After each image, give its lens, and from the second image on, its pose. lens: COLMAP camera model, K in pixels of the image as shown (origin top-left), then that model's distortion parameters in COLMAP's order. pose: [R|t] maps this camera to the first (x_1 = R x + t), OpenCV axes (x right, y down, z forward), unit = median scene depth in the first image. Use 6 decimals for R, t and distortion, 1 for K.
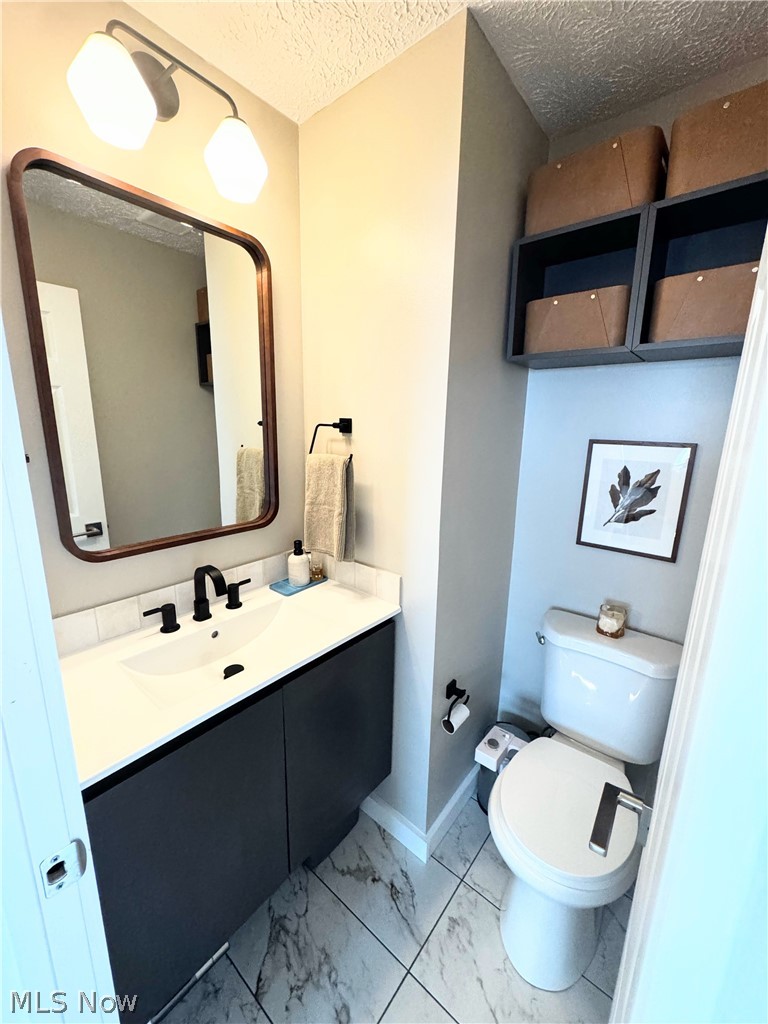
lens RADIAL K [[408.1, 0, 382.8], [0, 408.1, 511.1], [0, 0, 1]] dist [-0.000143, 0.000544]
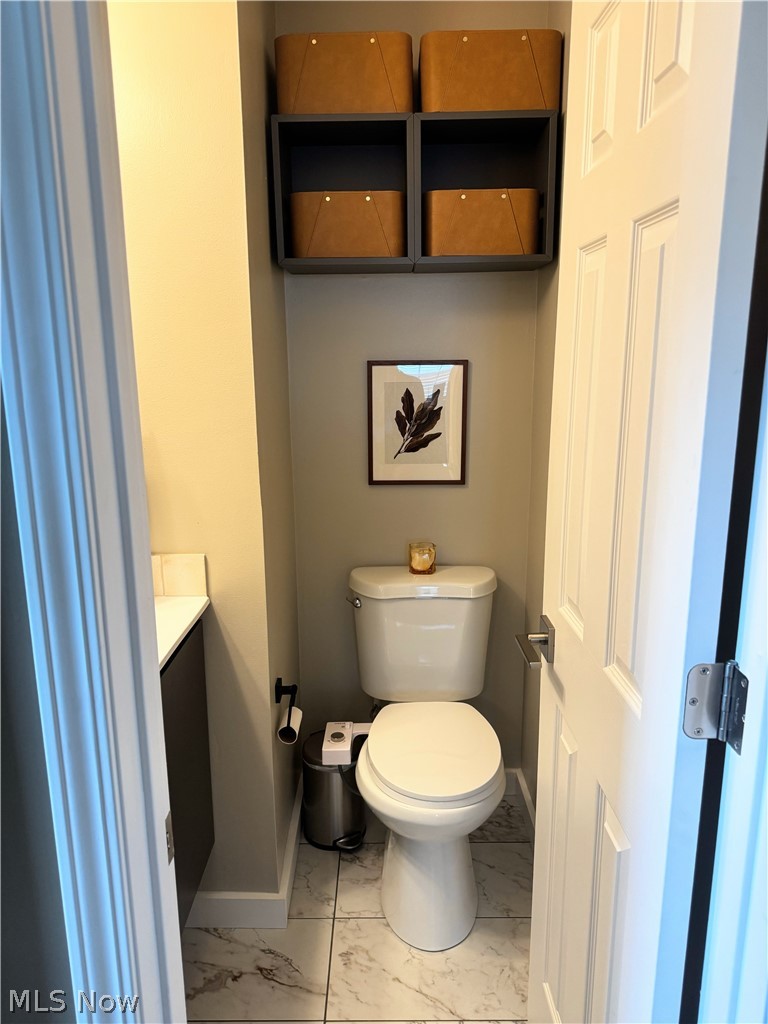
lens RADIAL K [[721.4, 0, 384.0], [0, 721.4, 512.0], [0, 0, 1]] dist [0.053316, -0.052905]
pose [[0.768110, -0.152823, 0.621814, -0.495196], [0.154985, 0.986598, 0.051027, 0.071598], [-0.621278, 0.057178, 0.781501, -0.211928]]
